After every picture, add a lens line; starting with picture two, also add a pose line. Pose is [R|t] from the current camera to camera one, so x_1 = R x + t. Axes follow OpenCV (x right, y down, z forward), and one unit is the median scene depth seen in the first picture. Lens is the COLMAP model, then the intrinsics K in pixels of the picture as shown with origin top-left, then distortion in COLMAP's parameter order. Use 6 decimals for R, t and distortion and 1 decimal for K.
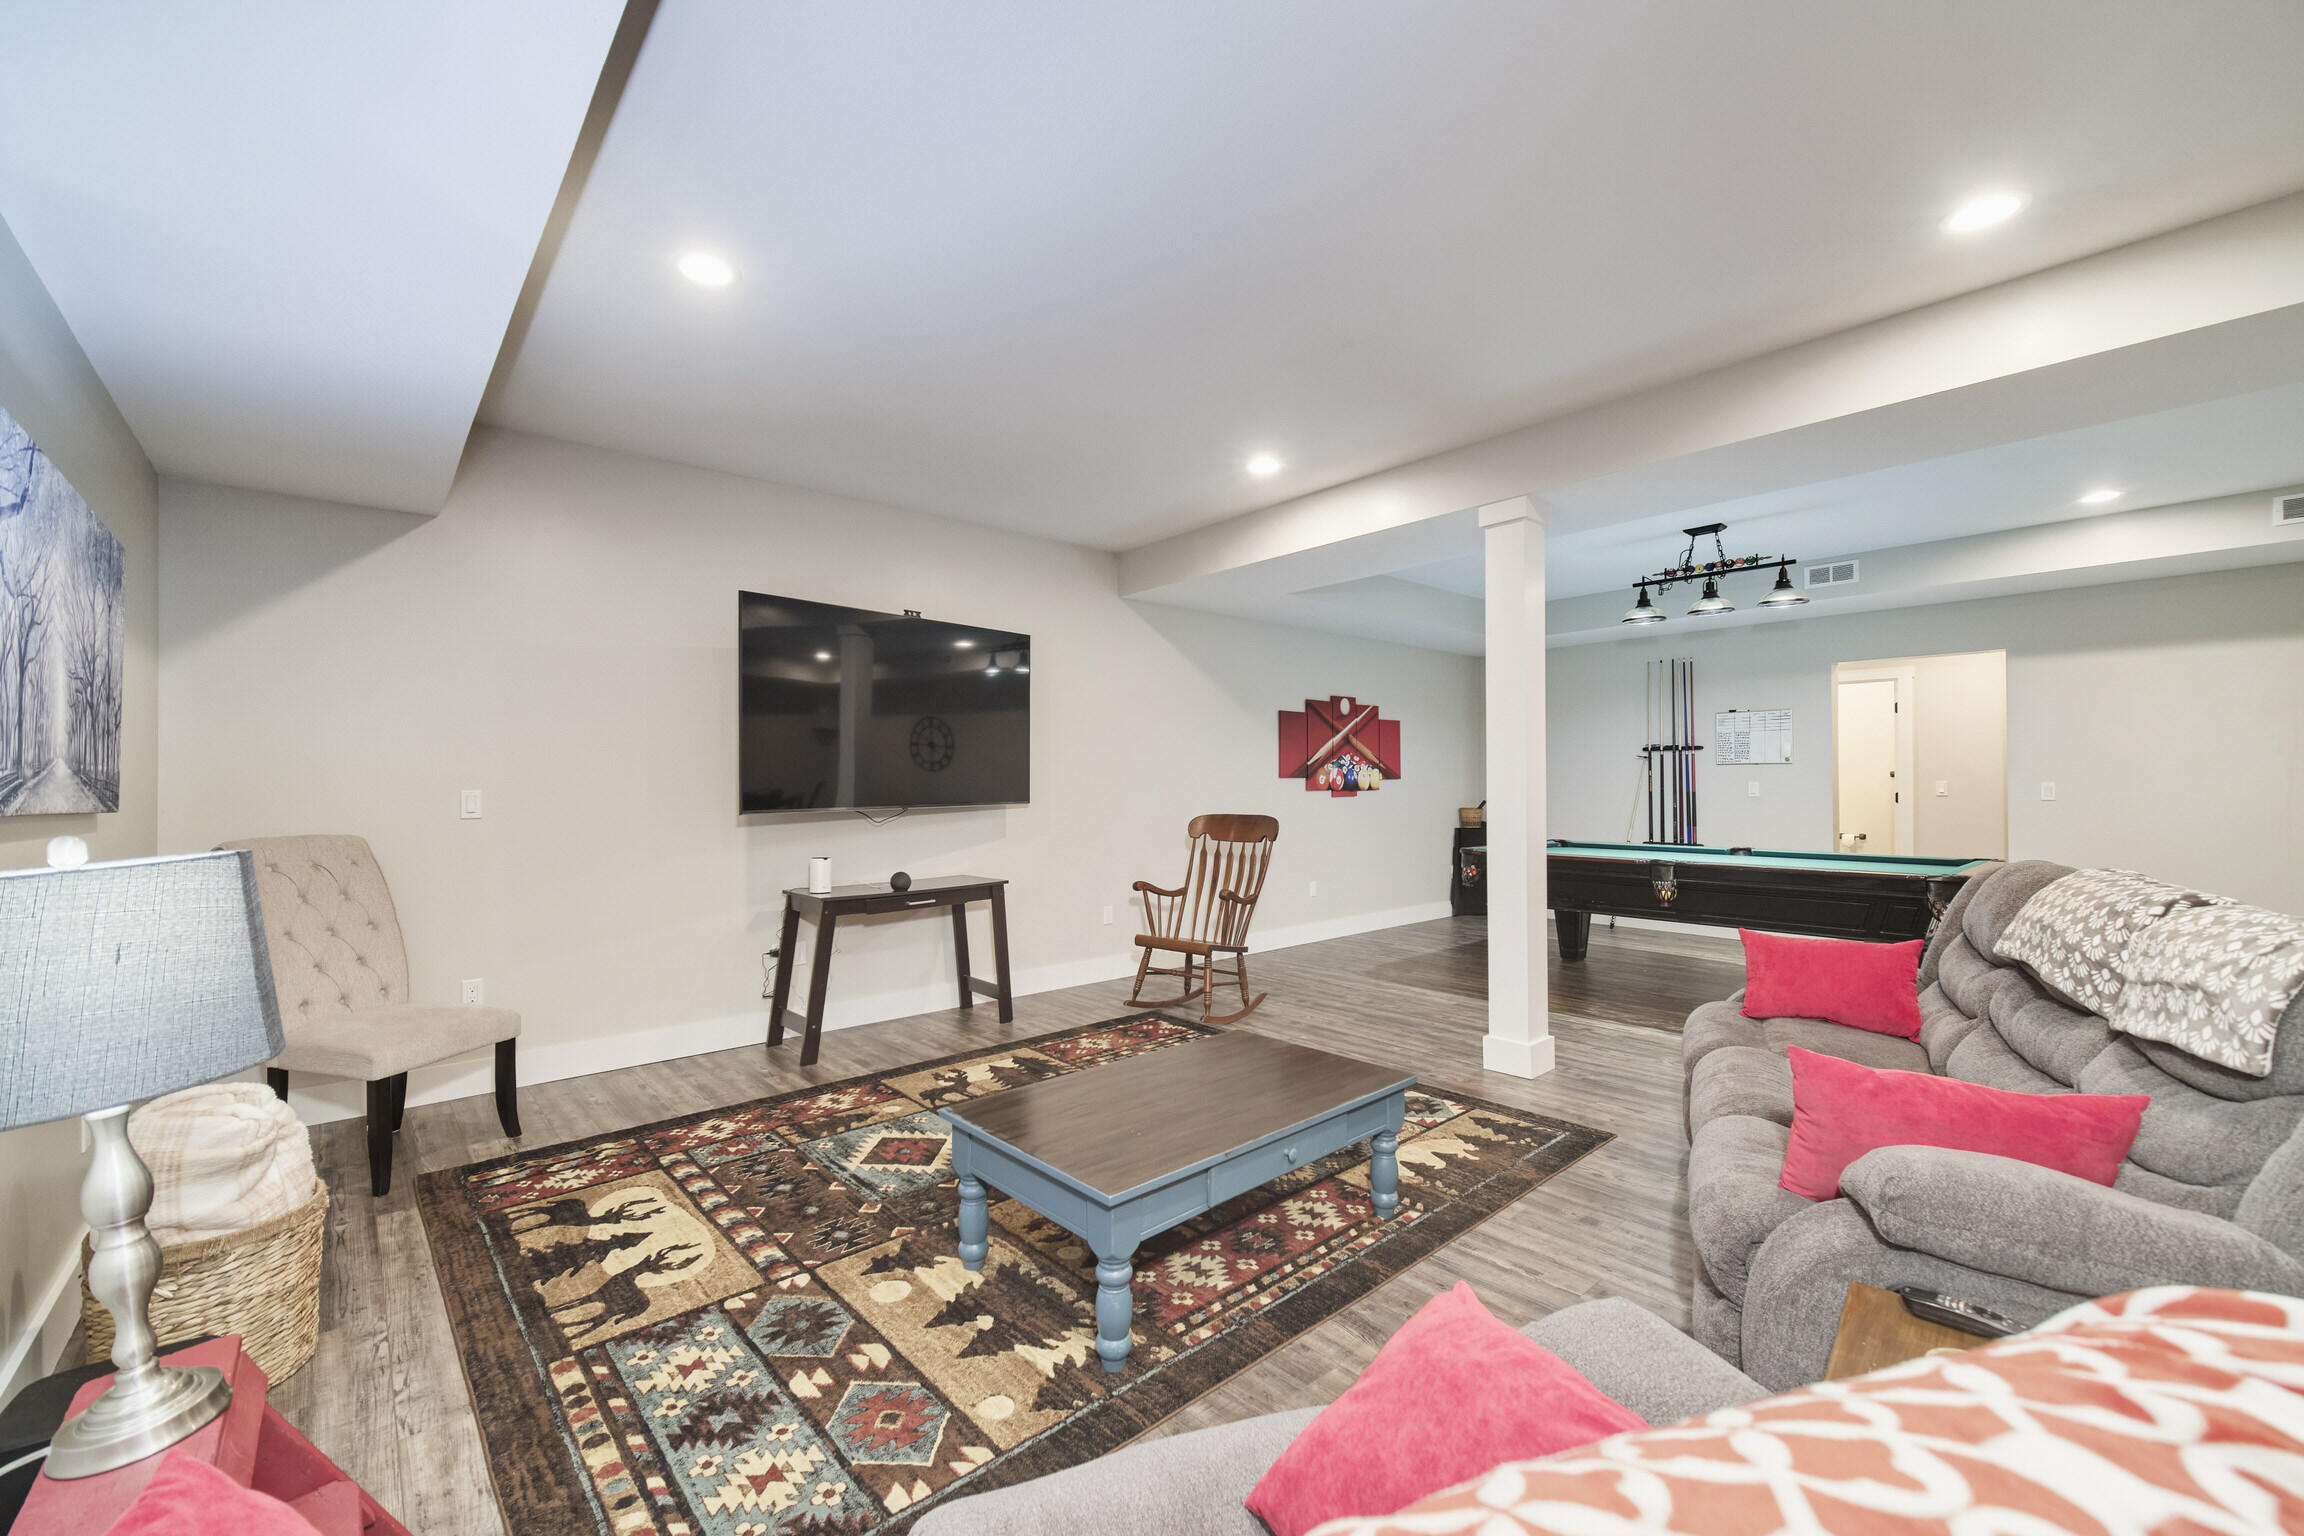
lens RADIAL K [[928.0, 0, 1141.9], [0, 928.0, 777.9], [0, 0, 1]] dist [0.002193, -0.000445]
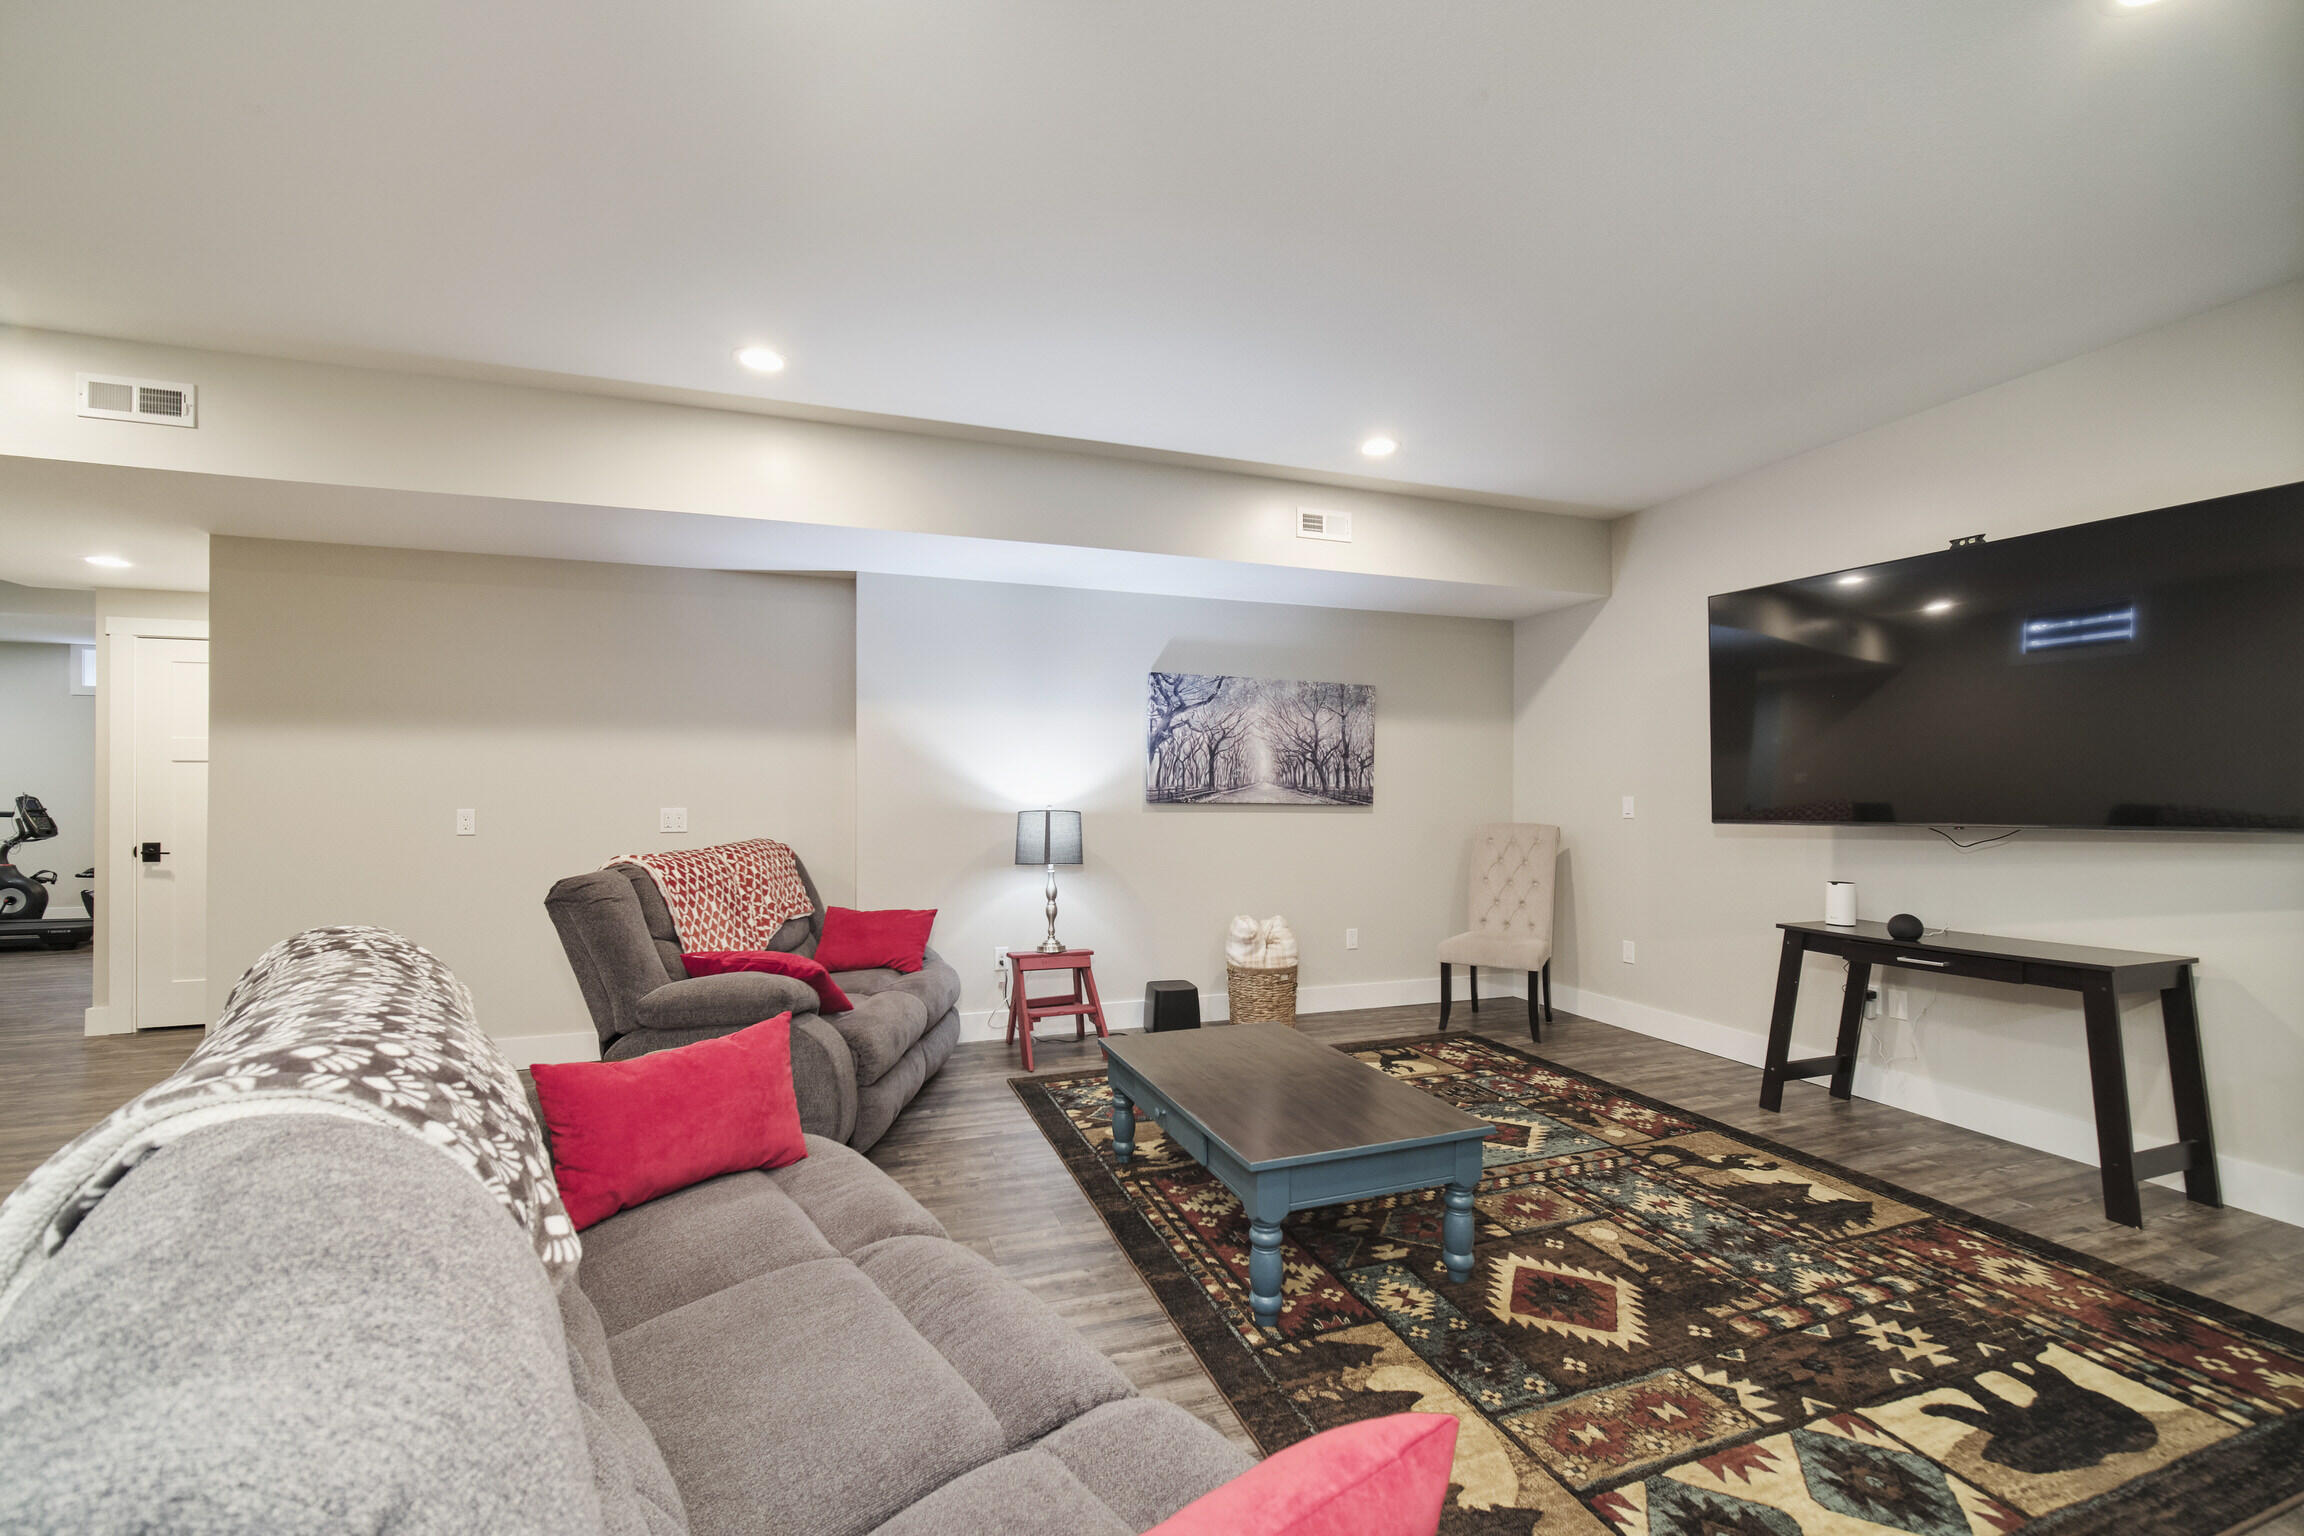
lens RADIAL K [[928.0, 0, 1152.1], [0, 928.0, 781.4], [0, 0, 1]] dist [0.002193, -0.000445]
pose [[-0.364891, -0.010666, -0.930989, 0.728952], [0.004611, 0.999901, -0.013263, 0.005202], [0.931039, -0.009132, -0.364806, 0.830539]]
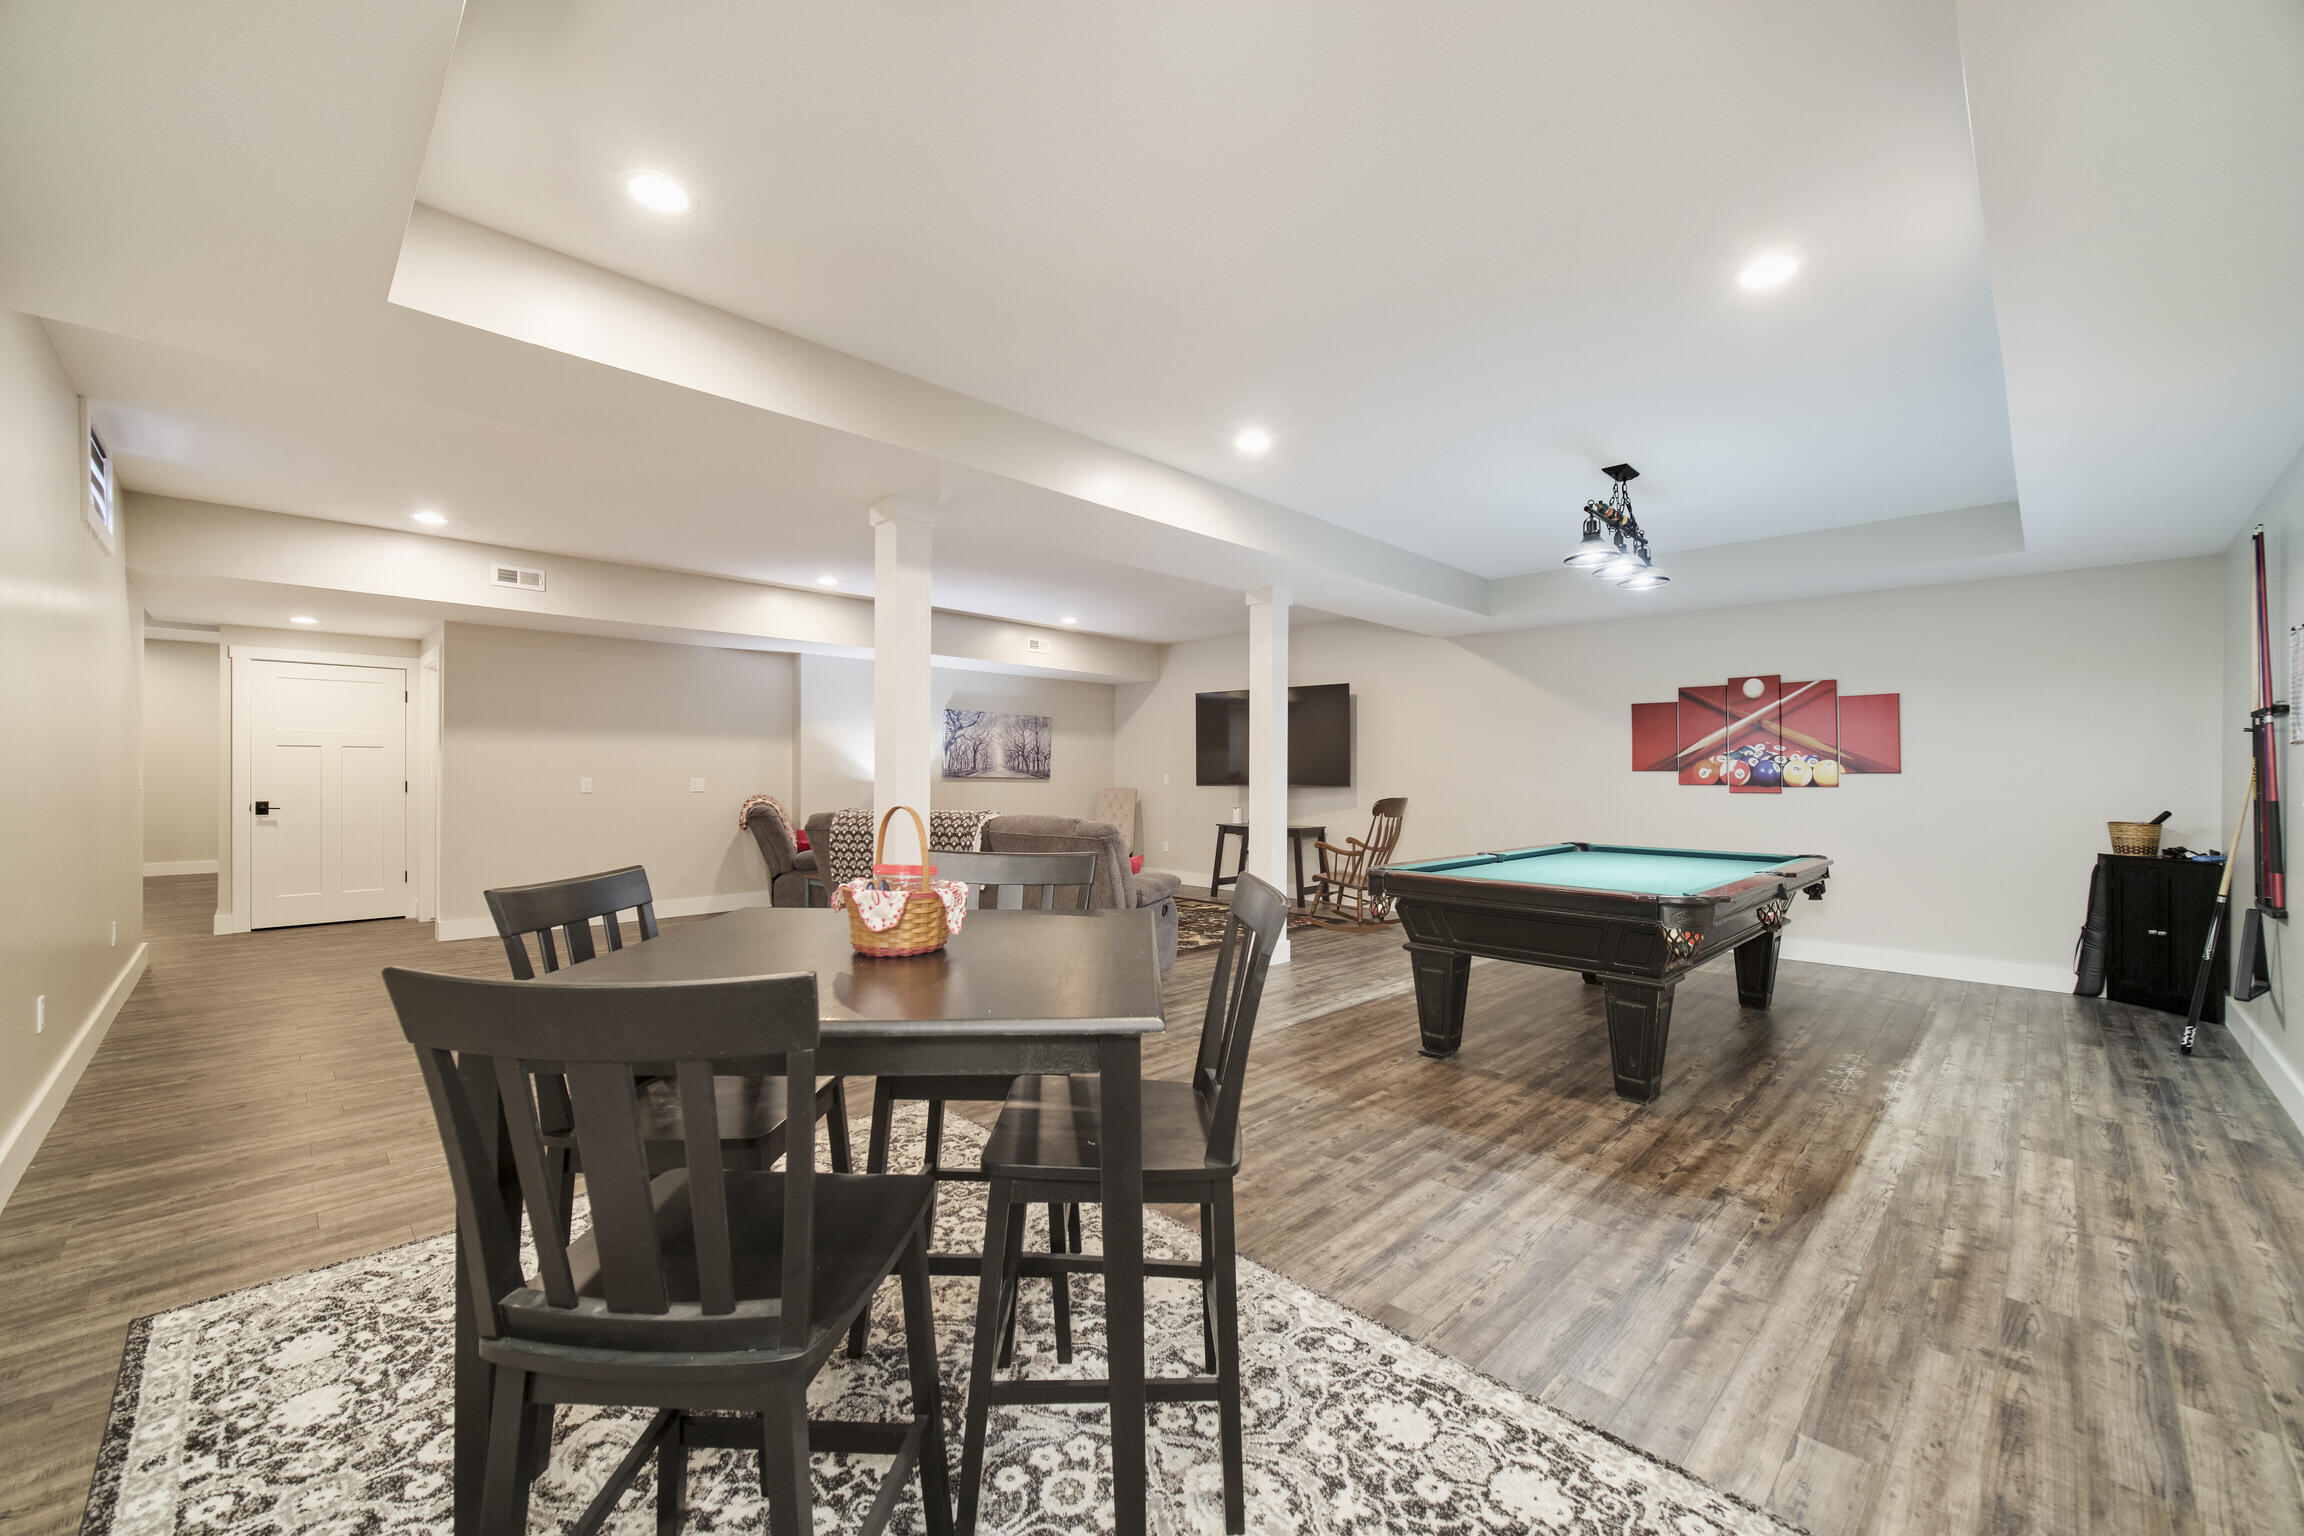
lens RADIAL K [[928.0, 0, 1156.2], [0, 928.0, 766.4], [0, 0, 1]] dist [0.002193, -0.000445]
pose [[0.085020, -0.005899, -0.996362, 1.939775], [-0.001946, 0.999980, -0.006086, 0.003717], [0.996377, 0.002456, 0.085006, 0.719114]]
